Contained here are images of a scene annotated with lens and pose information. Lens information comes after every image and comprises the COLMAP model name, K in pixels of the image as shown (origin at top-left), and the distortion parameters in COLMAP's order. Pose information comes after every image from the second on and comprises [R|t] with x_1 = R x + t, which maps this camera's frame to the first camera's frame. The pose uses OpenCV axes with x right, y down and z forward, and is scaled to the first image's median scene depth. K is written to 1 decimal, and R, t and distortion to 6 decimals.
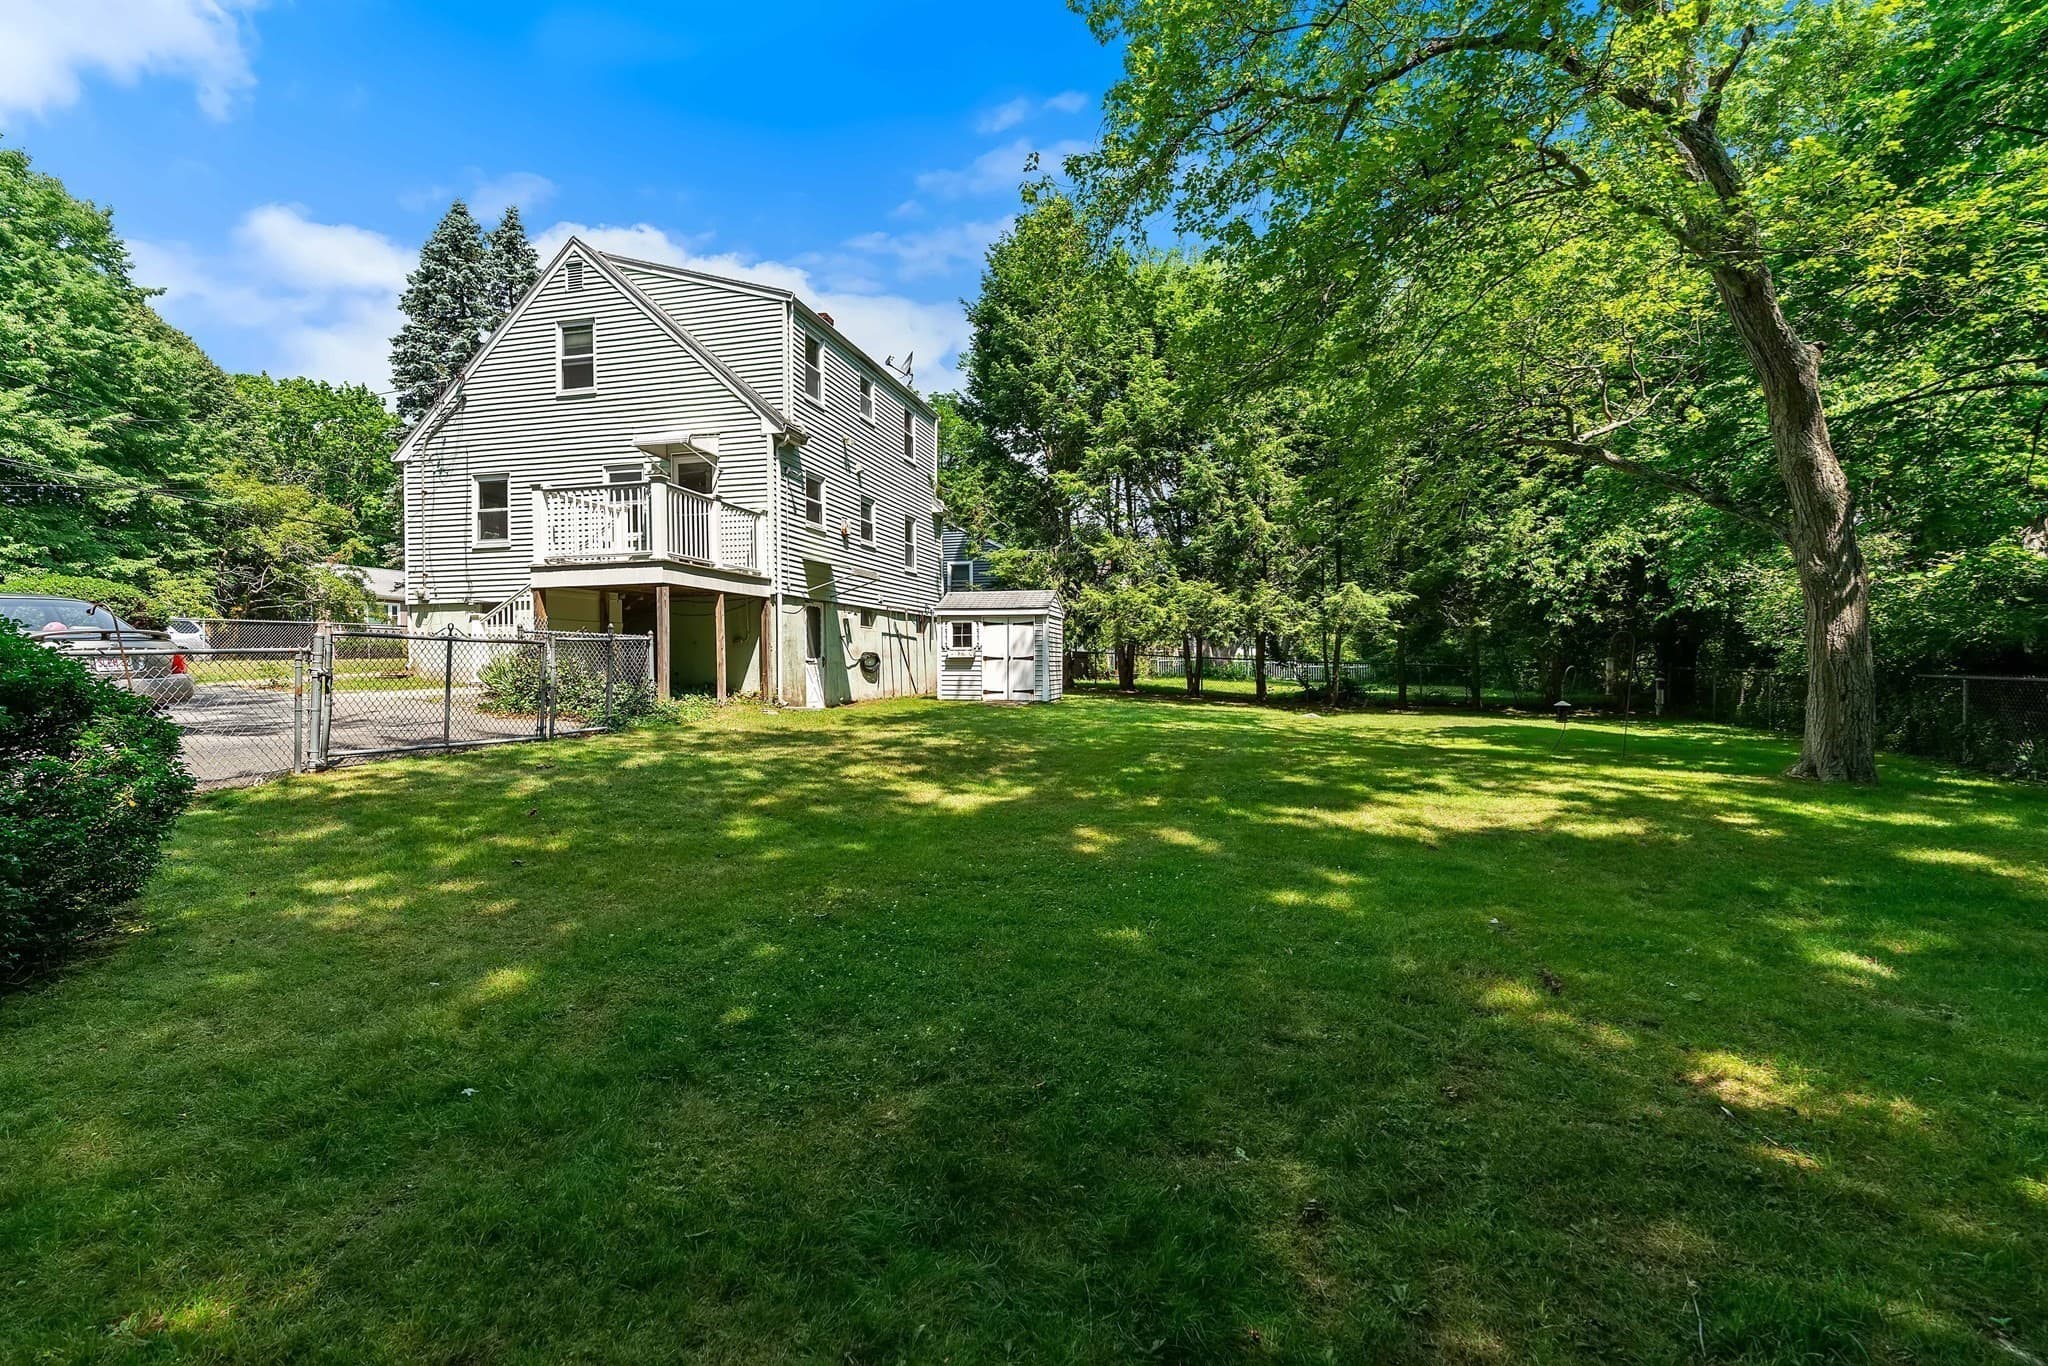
lens RADIAL K [[912.9, 0, 1013.8], [0, 912.9, 678.7], [0, 0, 1]] dist [-0.013391, 0.006018]
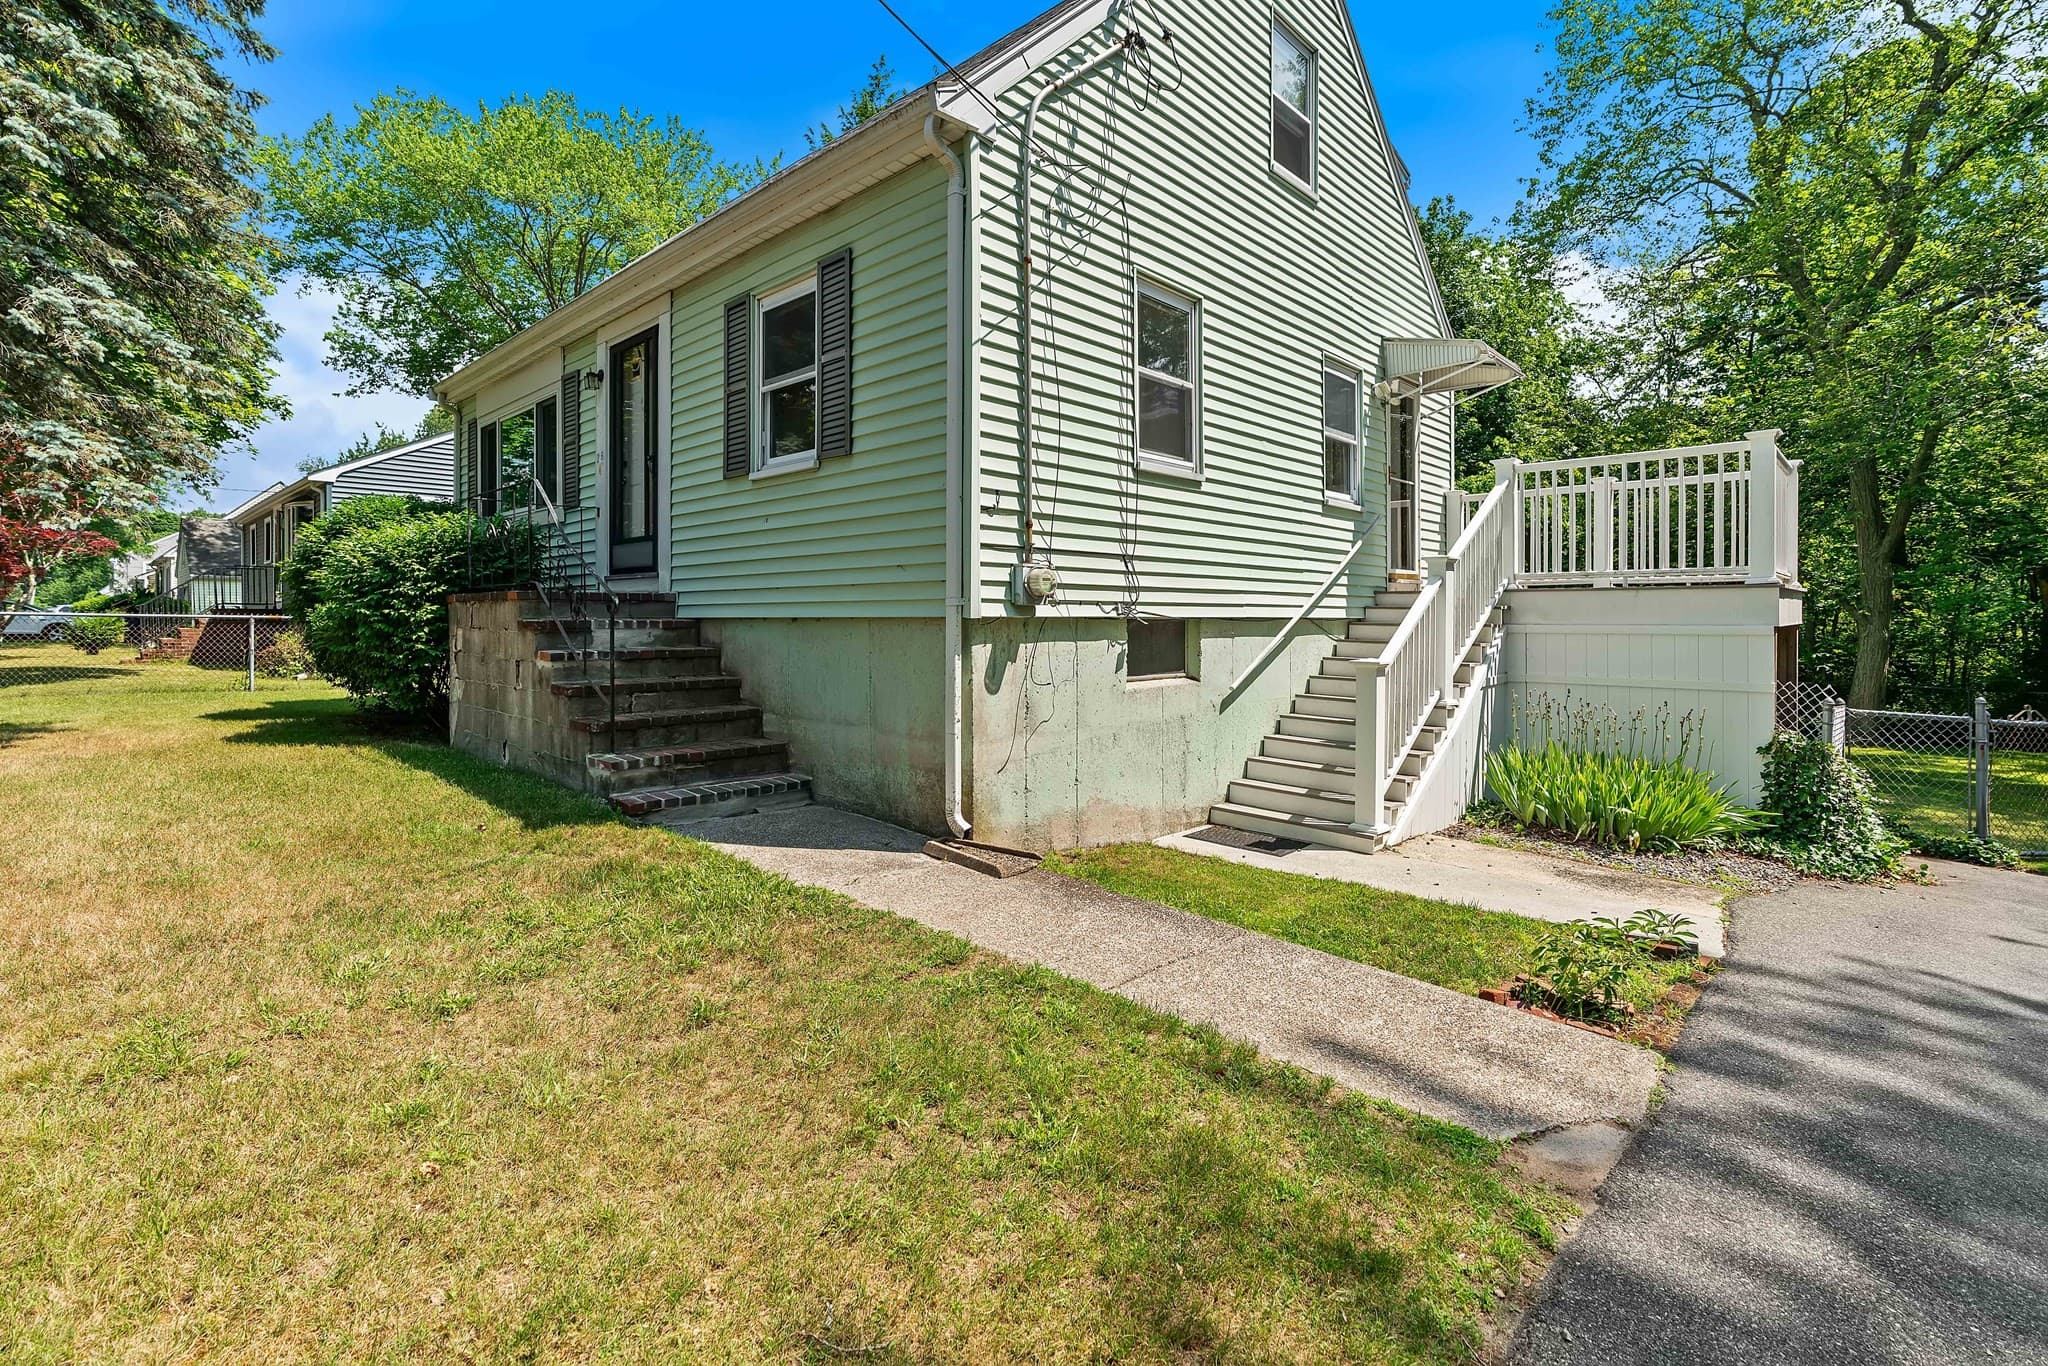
lens RADIAL K [[912.9, 0, 1015.0], [0, 912.9, 620.1], [0, 0, 1]] dist [-0.013391, 0.006018]
pose [[0.517242, -0.000306, 0.855839, -0.846855], [0.011581, 0.999911, -0.006642, -0.073079], [-0.855761, 0.013347, 0.517199, 0.774119]]
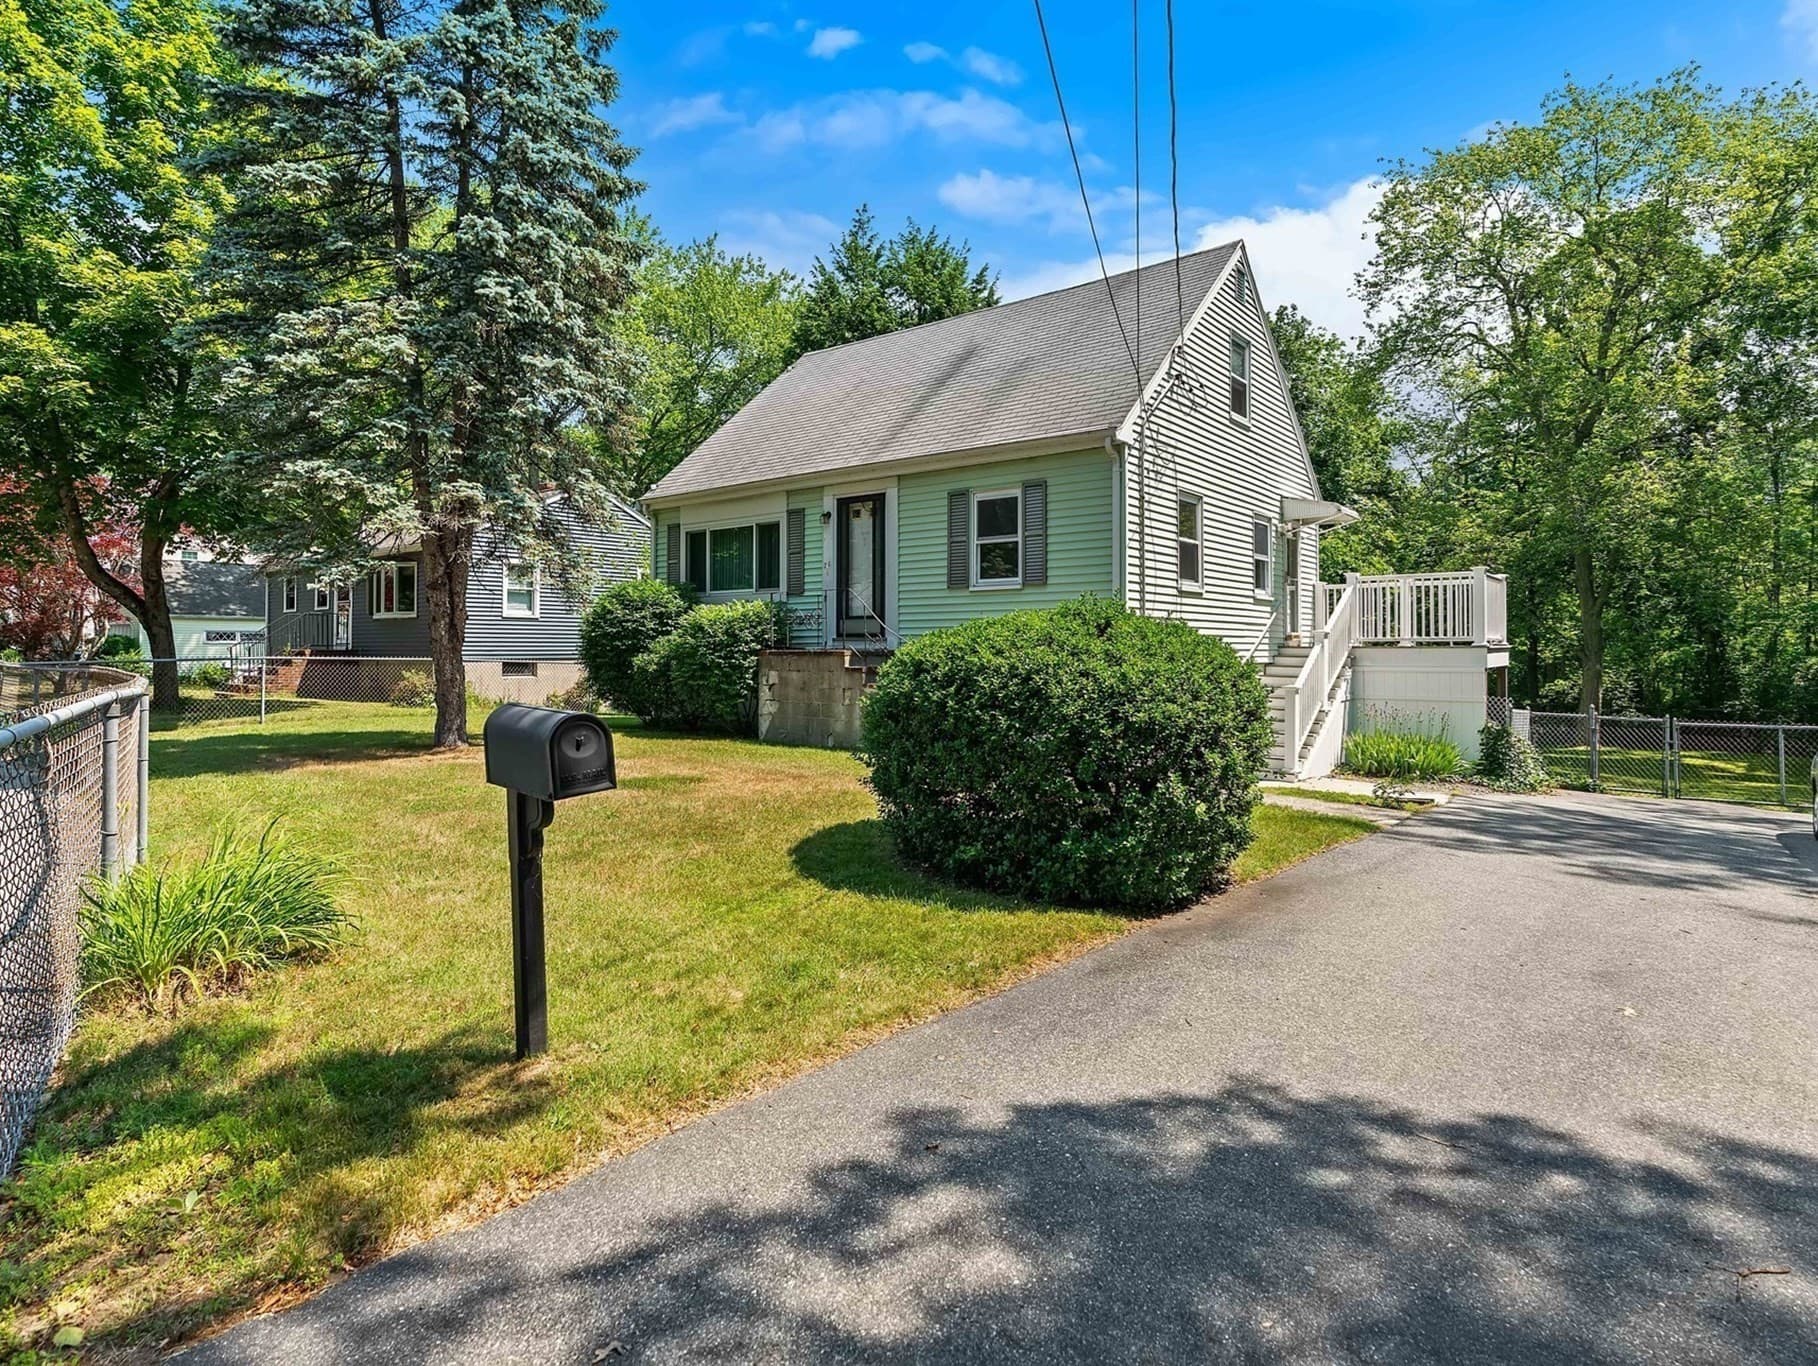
lens RADIAL K [[940.9, 0, 965.4], [0, 940.9, 639.2], [0, 0, 1]] dist [-0.011251, 0.000692]
pose [[0.409307, 0.012664, 0.912309, -1.219928], [0.013444, 0.999711, -0.019909, -0.082741], [-0.912298, 0.020414, 0.409019, 0.771692]]
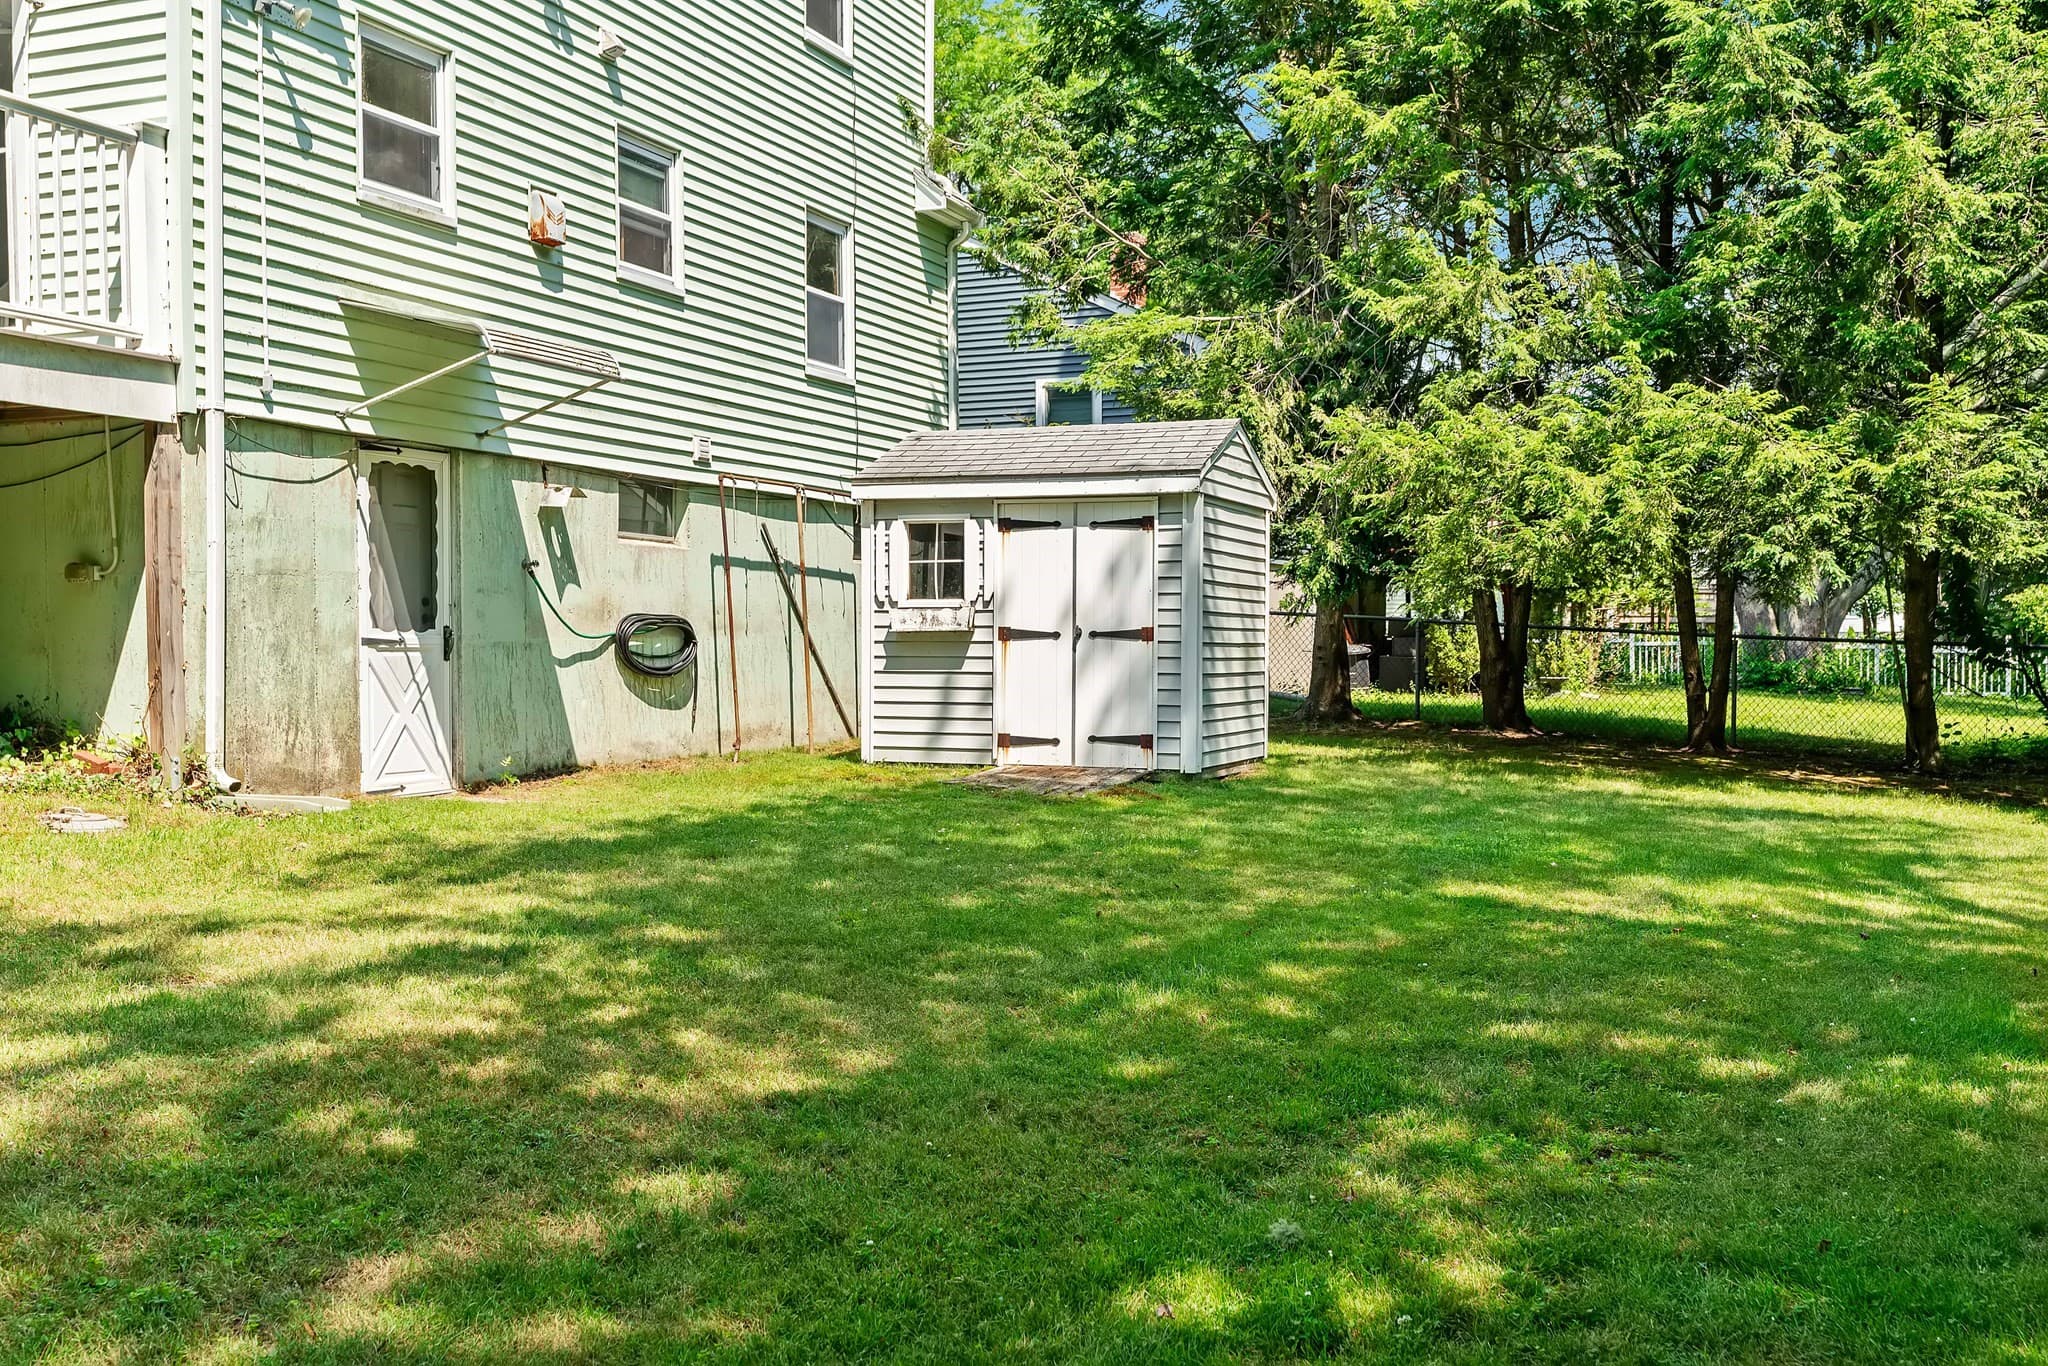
lens RADIAL K [[1992.2, 0, 1016.5], [0, 1992.2, 666.1], [0, 0, 1]] dist [0.011233, 0.000000]
pose [[0.988050, 0.006629, -0.153991, 0.084085], [-0.007727, 0.999949, -0.006534, -0.007206], [0.153939, 0.007646, 0.988051, 0.338535]]
